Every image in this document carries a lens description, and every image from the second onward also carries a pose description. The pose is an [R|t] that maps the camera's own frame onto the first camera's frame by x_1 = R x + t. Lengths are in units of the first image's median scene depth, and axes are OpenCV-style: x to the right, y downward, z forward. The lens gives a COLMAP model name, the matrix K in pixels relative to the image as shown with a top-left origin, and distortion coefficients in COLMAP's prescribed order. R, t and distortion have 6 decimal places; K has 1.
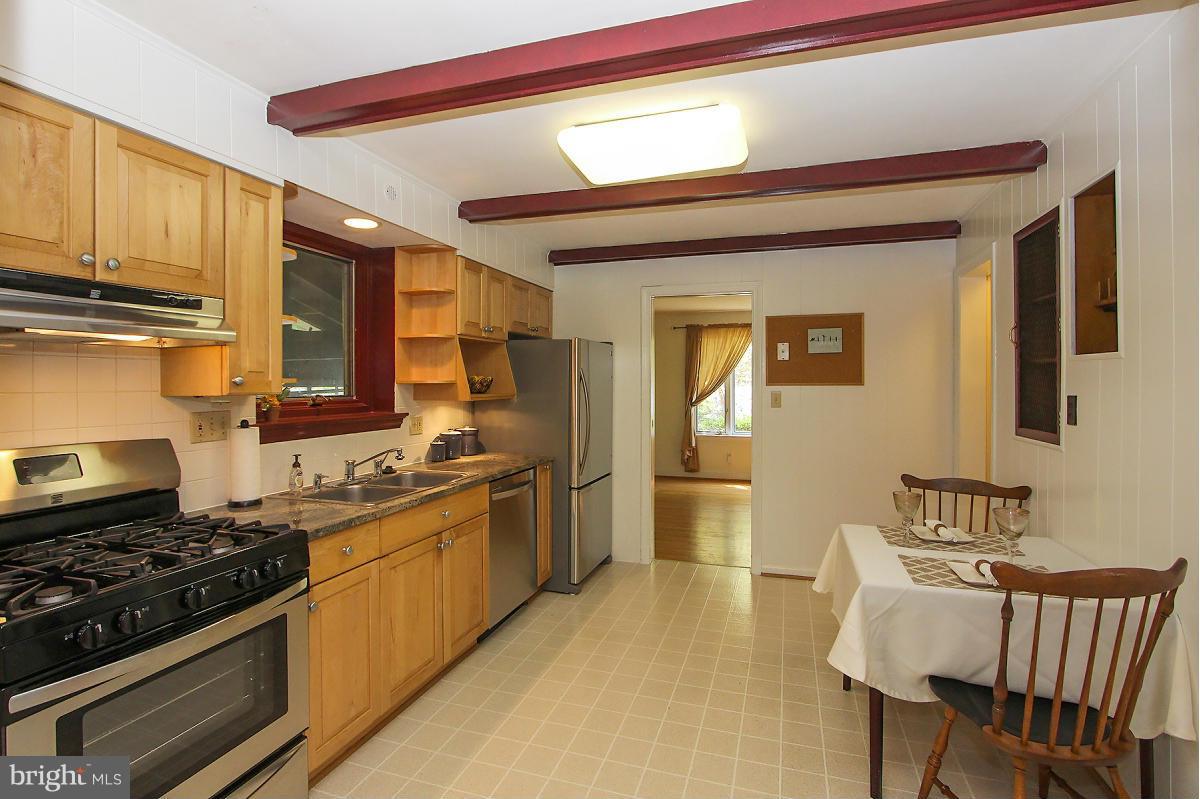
lens RADIAL K [[589.7, 0, 598.1], [0, 589.7, 383.1], [0, 0, 1]] dist [0.000122, 0.000005]
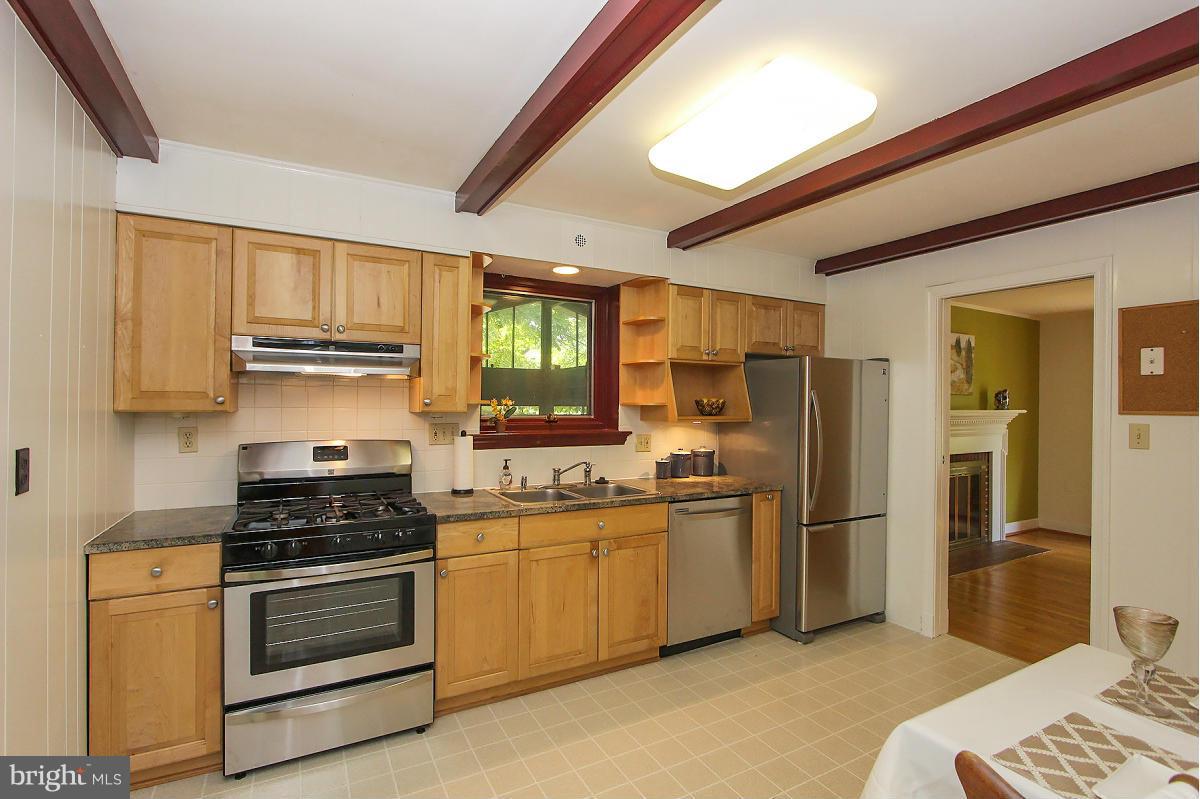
lens RADIAL K [[561.3, 0, 589.3], [0, 561.3, 401.1], [0, 0, 1]] dist [-0.003746, -0.000213]
pose [[0.722376, 0.006661, -0.691469, 0.352044], [-0.010082, 0.999949, -0.000900, -0.004937], [0.691427, 0.007622, 0.722406, 0.179568]]
